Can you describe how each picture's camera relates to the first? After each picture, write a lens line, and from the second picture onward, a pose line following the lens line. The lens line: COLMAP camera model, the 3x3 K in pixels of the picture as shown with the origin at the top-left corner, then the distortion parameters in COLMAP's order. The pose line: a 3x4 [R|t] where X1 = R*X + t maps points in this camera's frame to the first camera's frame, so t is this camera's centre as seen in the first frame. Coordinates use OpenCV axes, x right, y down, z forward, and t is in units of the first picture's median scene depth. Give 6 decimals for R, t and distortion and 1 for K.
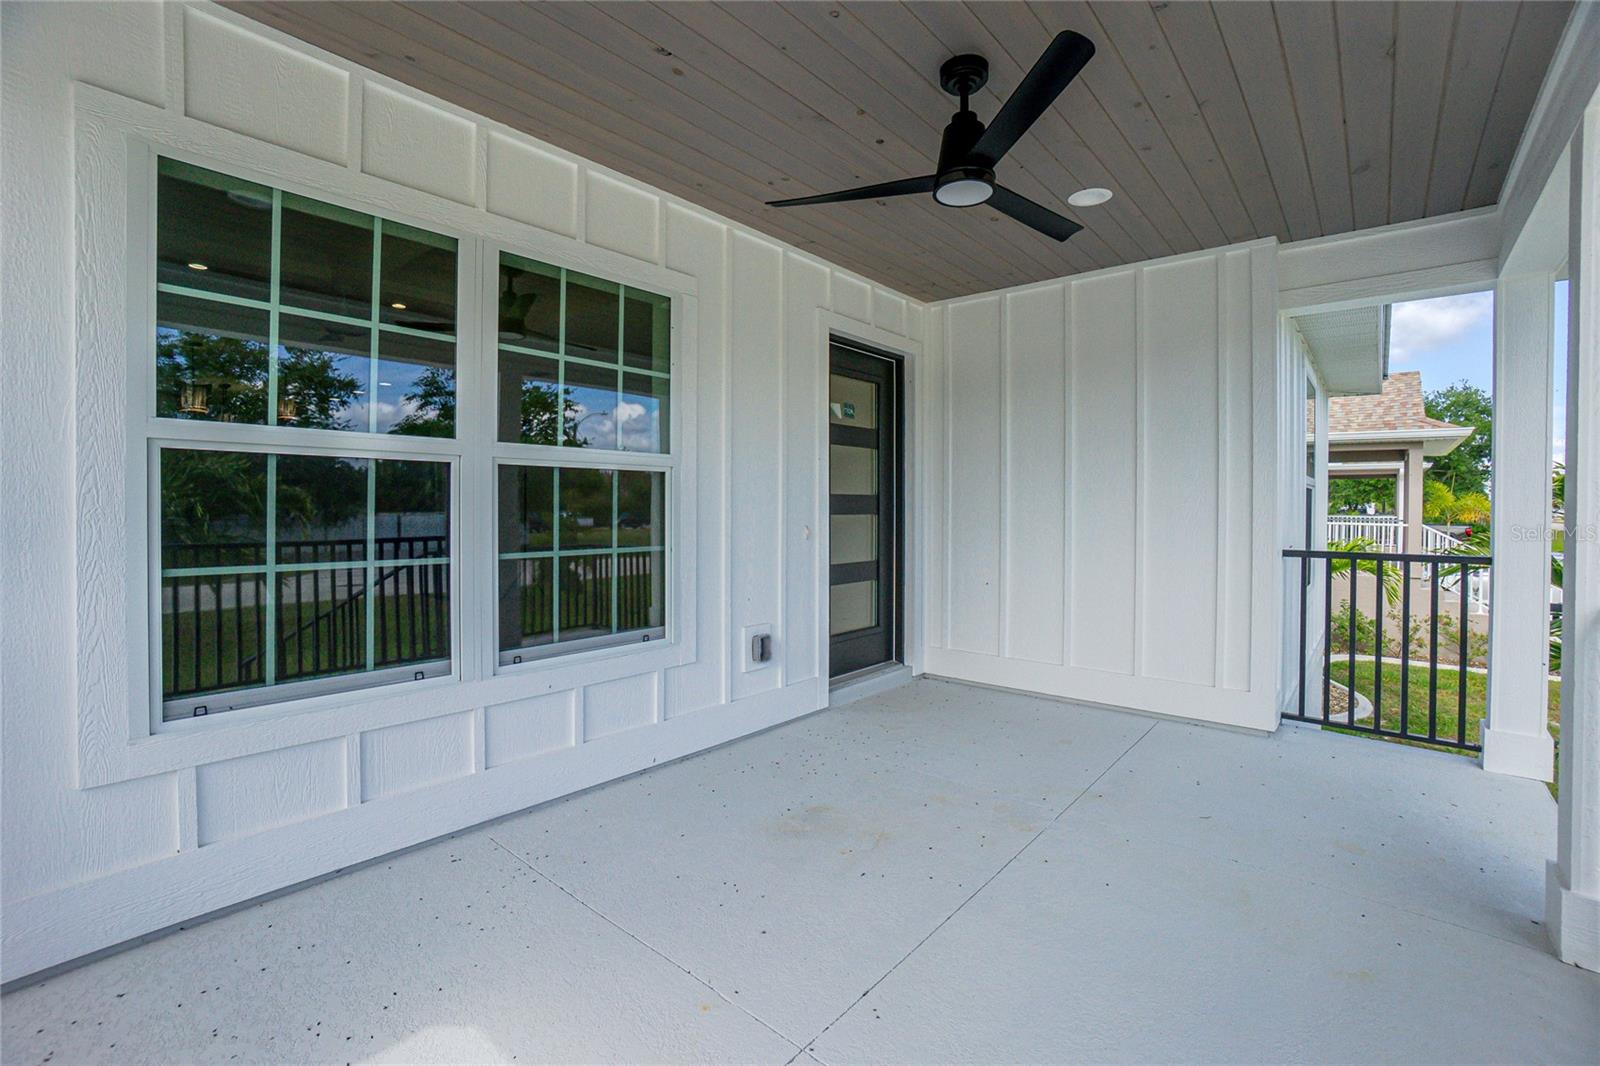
lens RADIAL K [[711.6, 0, 799.6], [0, 711.6, 510.0], [0, 0, 1]] dist [-0.014612, 0.000781]
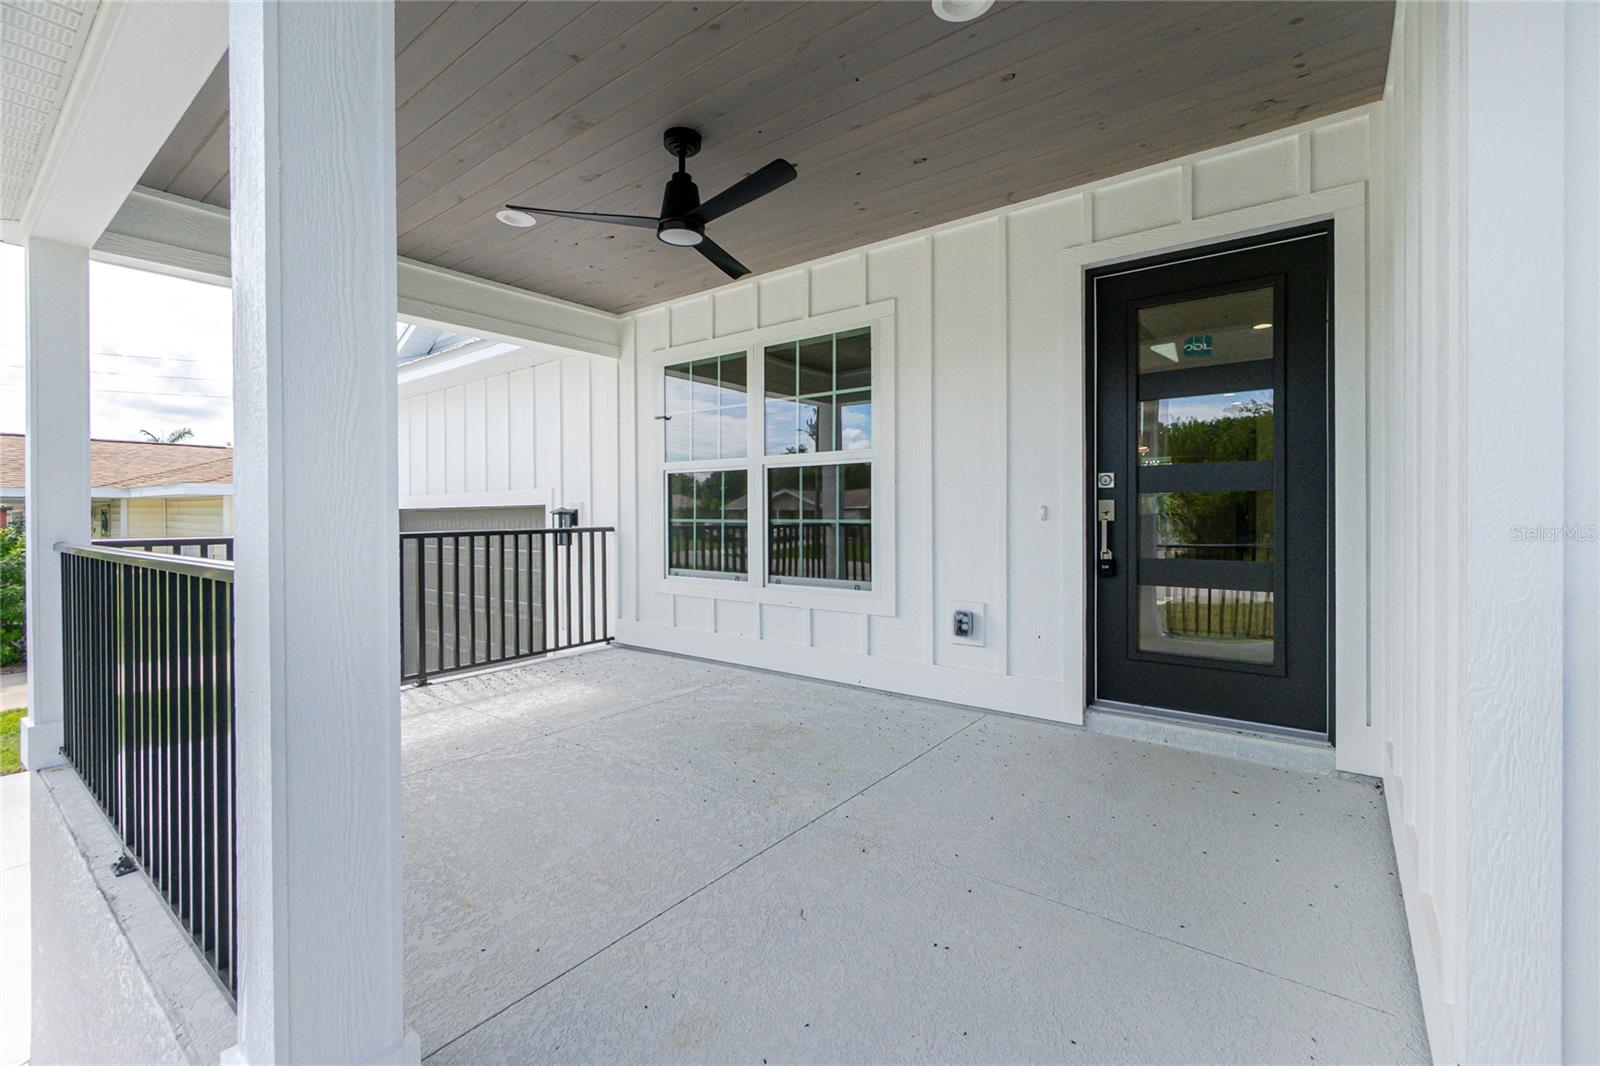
lens RADIAL K [[688.0, 0, 817.0], [0, 688.0, 514.3], [0, 0, 1]] dist [-0.022784, -0.000184]
pose [[0.068646, -0.005379, -0.997627, 0.804889], [-0.002249, 0.999982, -0.005547, 0.038035], [0.997639, 0.002625, 0.068633, 0.638706]]
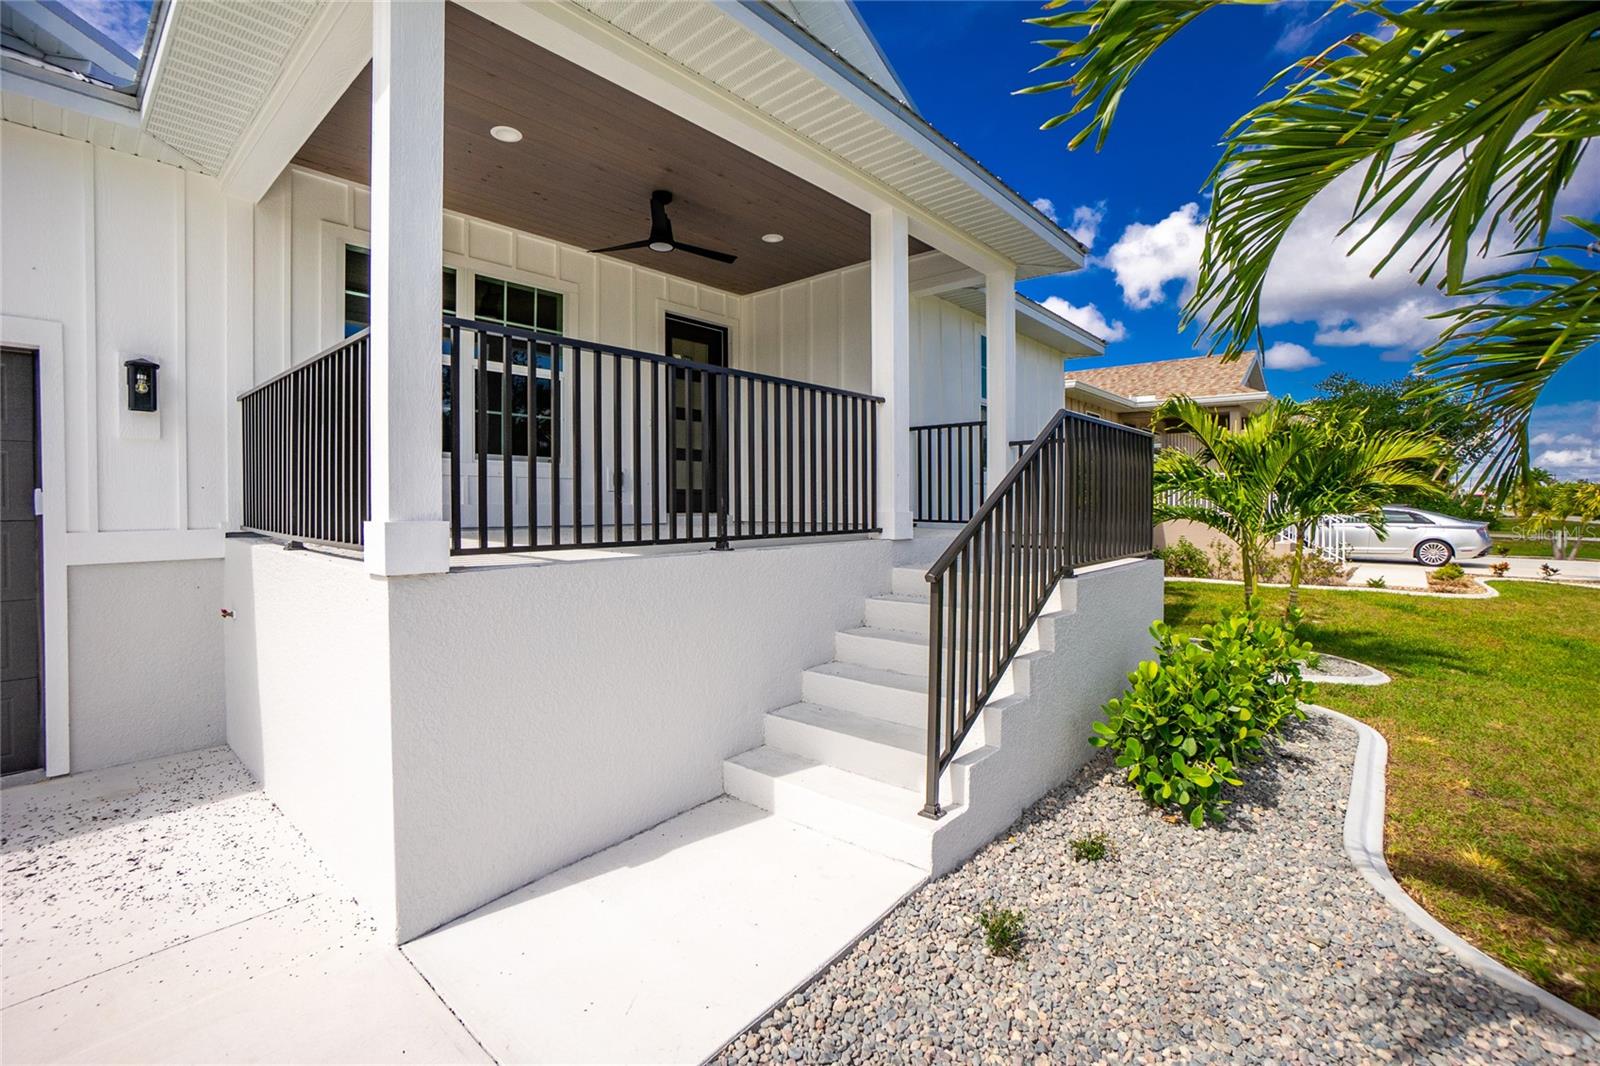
lens RADIAL K [[699.1, 0, 770.5], [0, 699.1, 513.9], [0, 0, 1]] dist [-0.015308, 0.000308]
pose [[0.998608, -0.005899, -0.052410, 0.390012], [0.006077, 0.999976, 0.003250, 0.246776], [0.052390, -0.003564, 0.998620, -0.724079]]
